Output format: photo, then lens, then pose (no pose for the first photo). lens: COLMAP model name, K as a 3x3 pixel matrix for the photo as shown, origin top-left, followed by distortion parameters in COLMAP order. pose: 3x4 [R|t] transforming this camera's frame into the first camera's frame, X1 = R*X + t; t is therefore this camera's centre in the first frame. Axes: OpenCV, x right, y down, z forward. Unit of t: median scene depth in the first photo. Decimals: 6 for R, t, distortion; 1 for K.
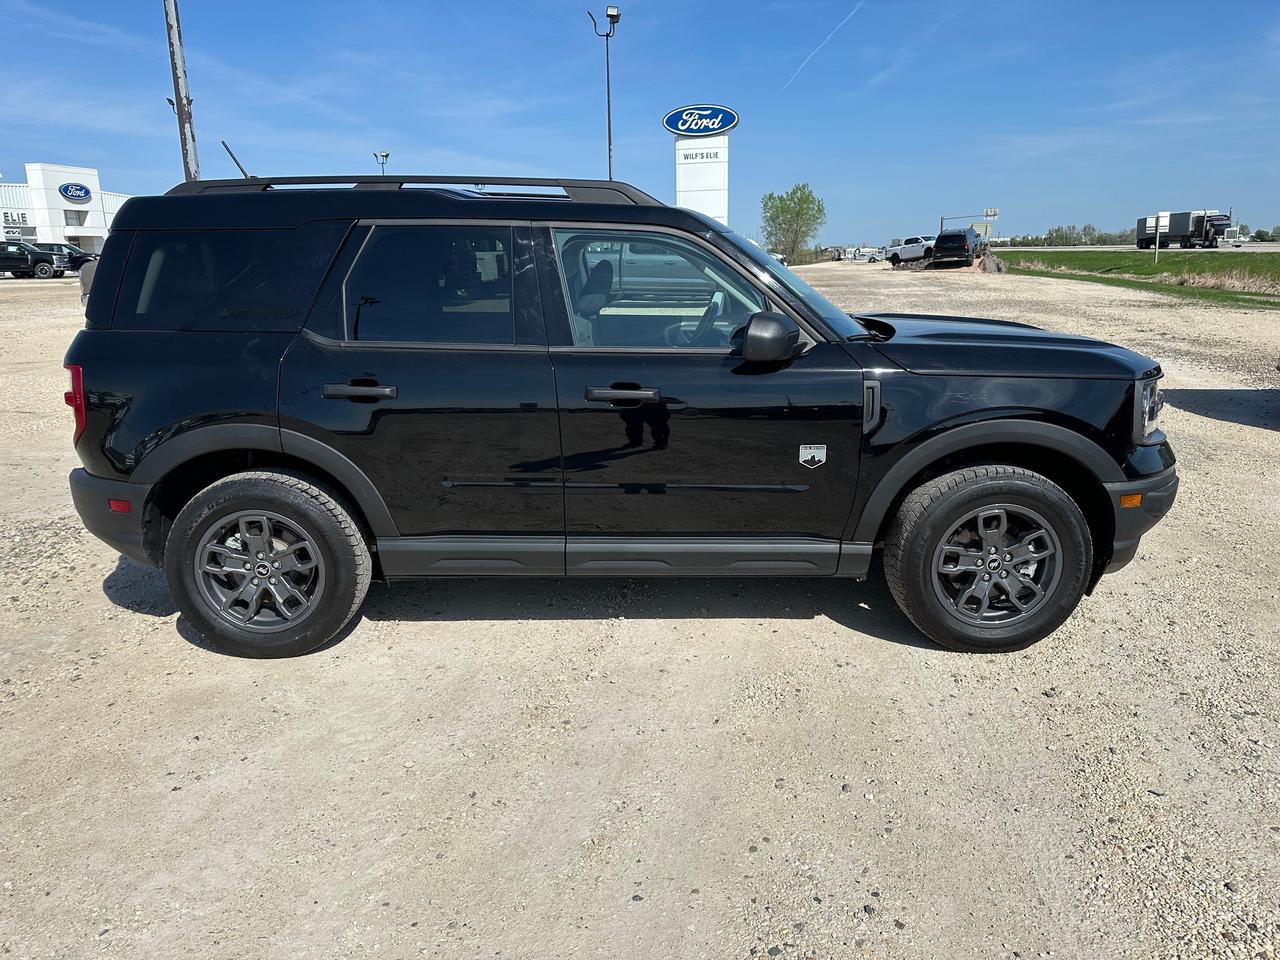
lens RADIAL K [[927.0, 0, 632.1], [0, 927.0, 478.0], [0, 0, 1]] dist [0.080624, -0.105558]
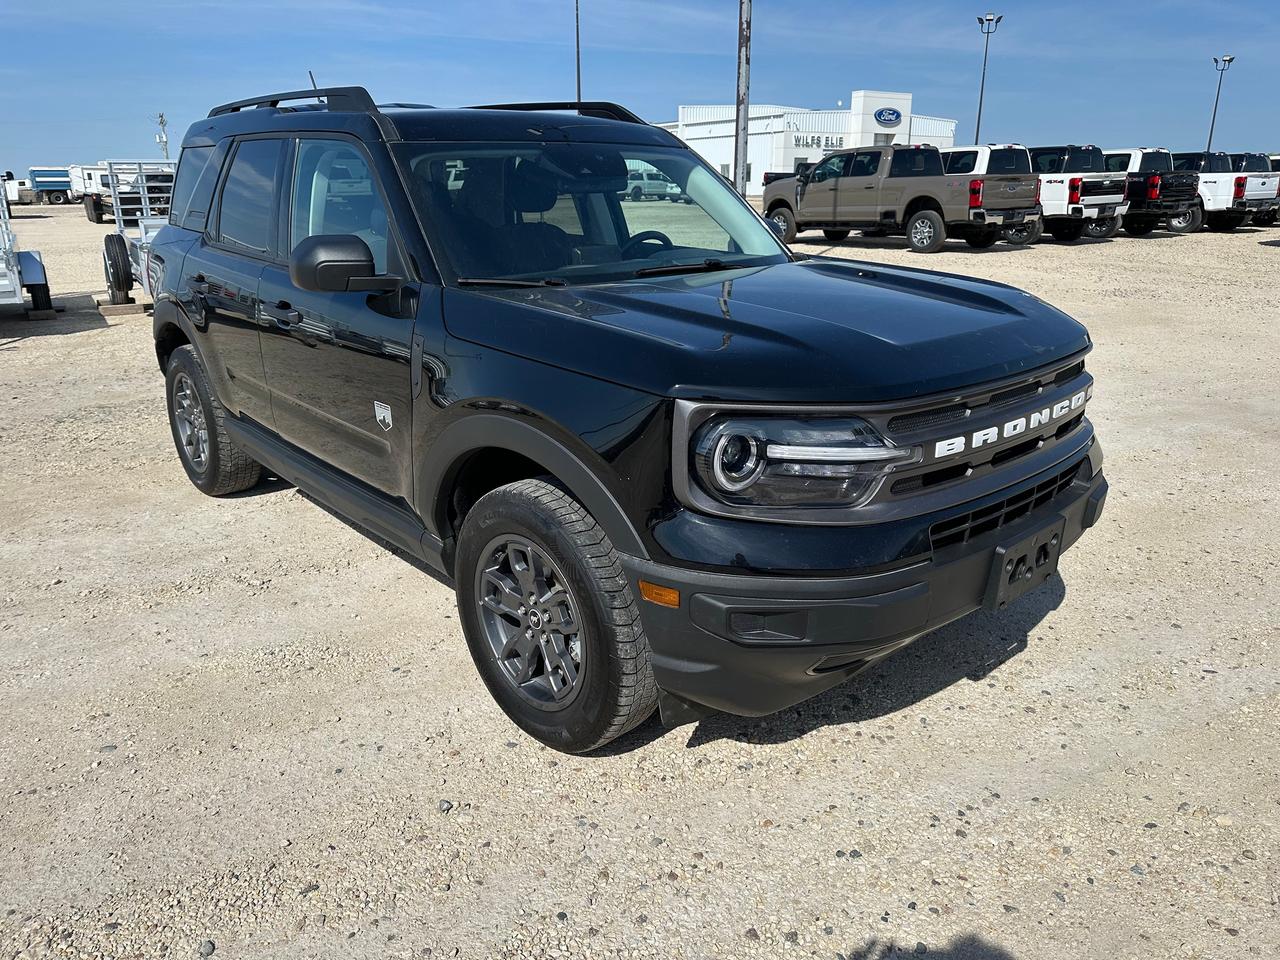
lens RADIAL K [[927.0, 0, 632.1], [0, 927.0, 478.0], [0, 0, 1]] dist [0.080624, -0.105558]
pose [[0.656340, 0.244408, -0.713781, 0.318406], [-0.189452, 0.969152, 0.157644, -0.048301], [0.730292, 0.031760, 0.682397, 0.198534]]
